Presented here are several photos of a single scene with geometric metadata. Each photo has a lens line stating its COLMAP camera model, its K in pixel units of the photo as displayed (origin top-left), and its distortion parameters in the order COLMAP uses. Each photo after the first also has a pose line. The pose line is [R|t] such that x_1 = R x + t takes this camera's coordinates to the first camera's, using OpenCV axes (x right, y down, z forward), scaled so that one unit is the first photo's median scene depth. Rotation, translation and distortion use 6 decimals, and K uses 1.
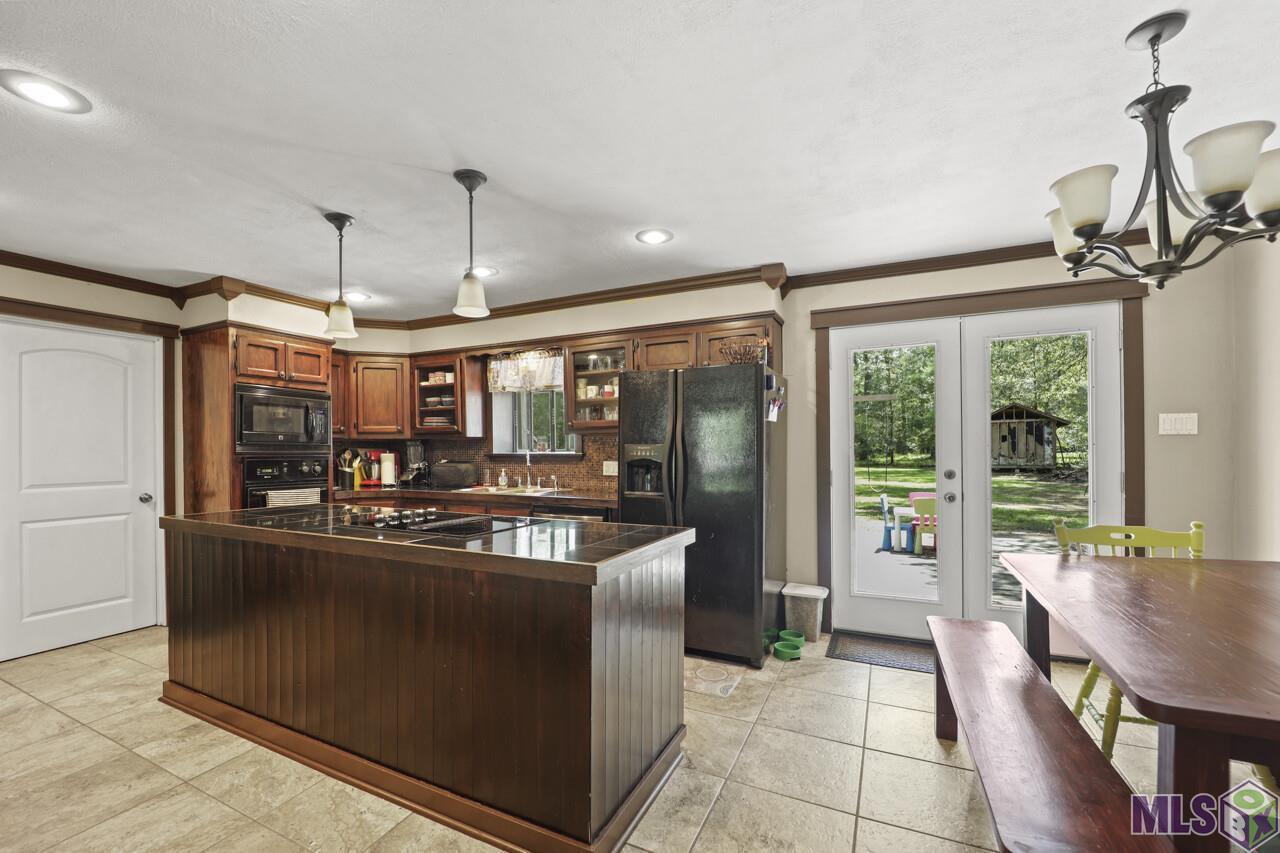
lens RADIAL K [[526.6, 0, 639.7], [0, 526.6, 454.5], [0, 0, 1]] dist [-0.022084, -0.000200]
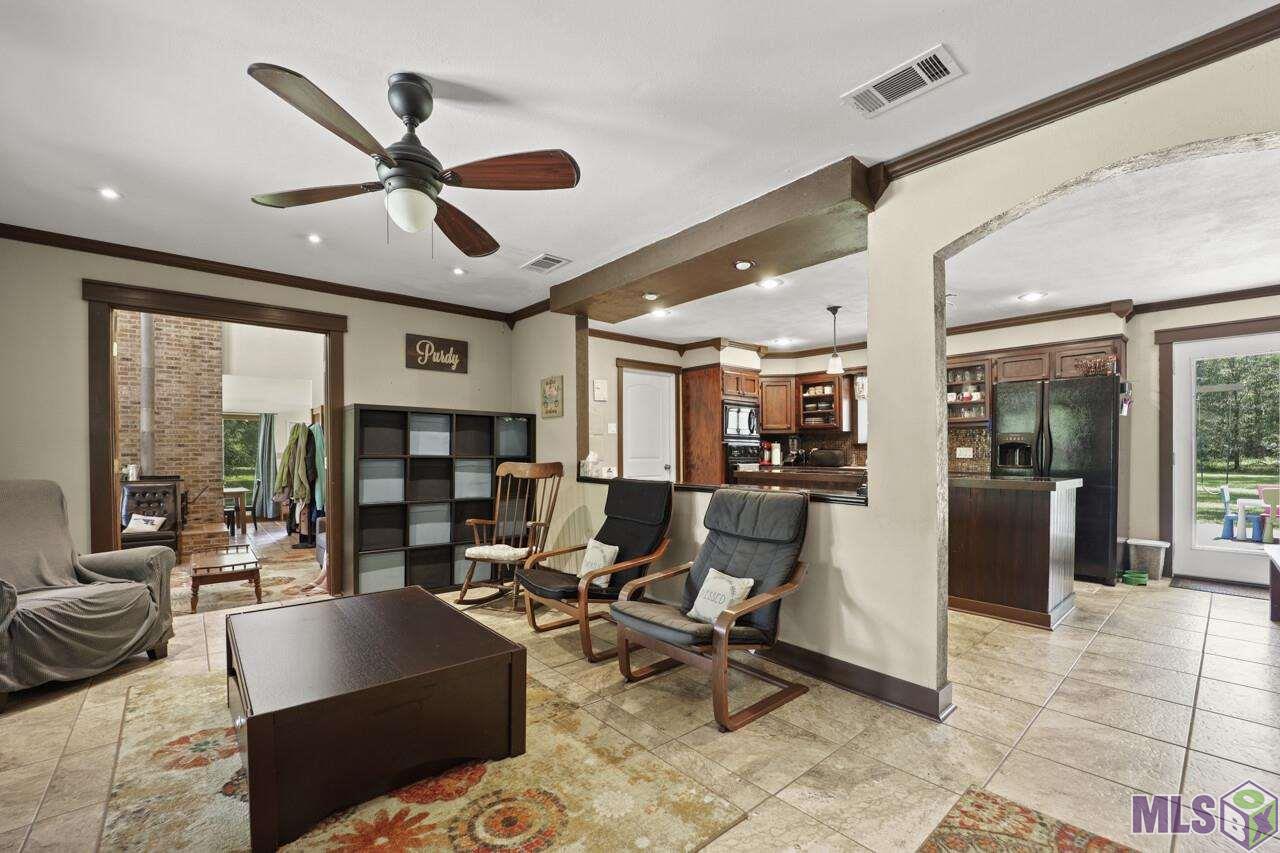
lens RADIAL K [[534.8, 0, 641.8], [0, 534.8, 459.3], [0, 0, 1]] dist [-0.021594, -0.000084]
pose [[0.919261, 0.009090, -0.393544, -0.265115], [-0.007169, 0.999954, 0.006350, 0.038378], [0.393583, -0.003016, 0.919284, -0.559447]]
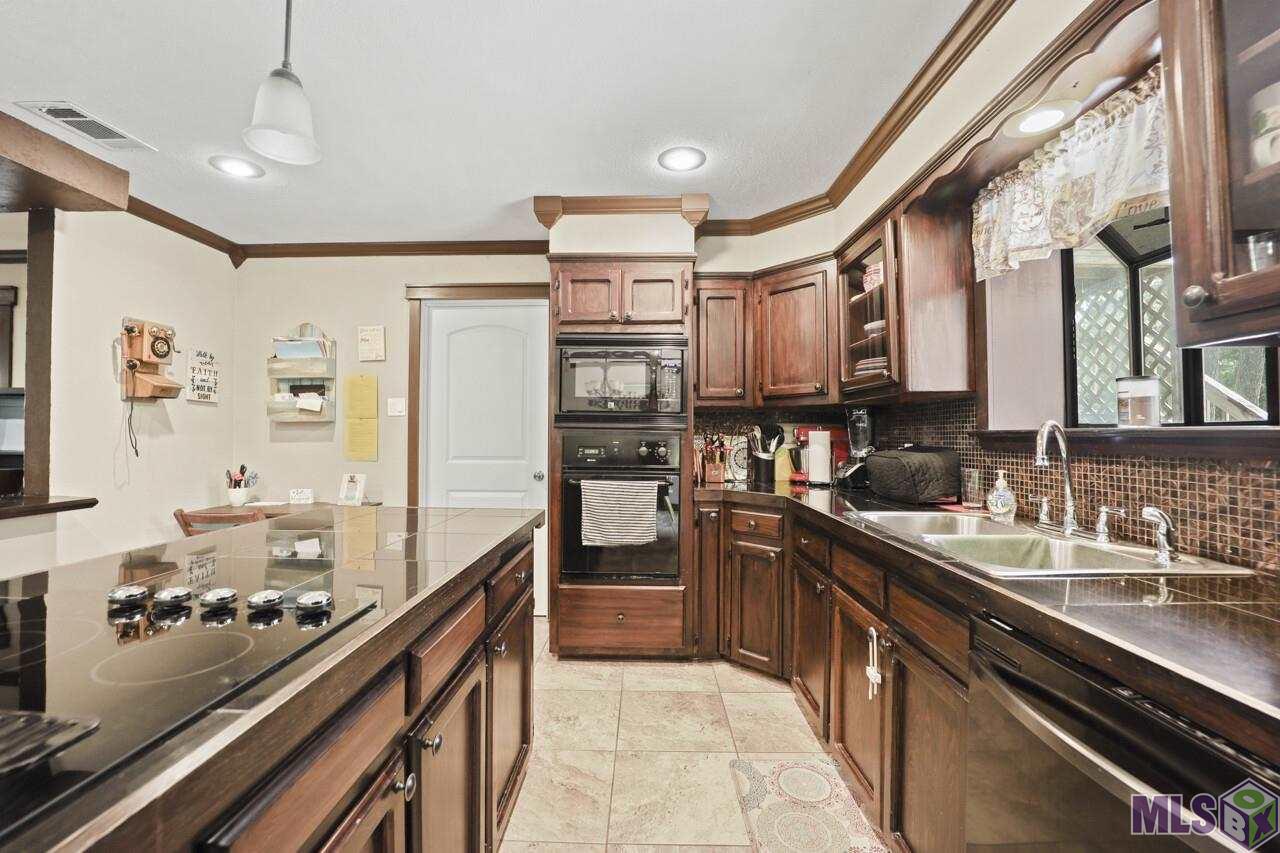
lens RADIAL K [[524.9, 0, 640.0], [0, 524.9, 426.5], [0, 0, 1]] dist [-0.000083, -0.000145]
pose [[0.415909, -0.007800, -0.909373, -0.024929], [-0.015981, 0.999746, -0.015885, 0.006260], [0.909266, 0.021139, 0.415679, 0.624497]]
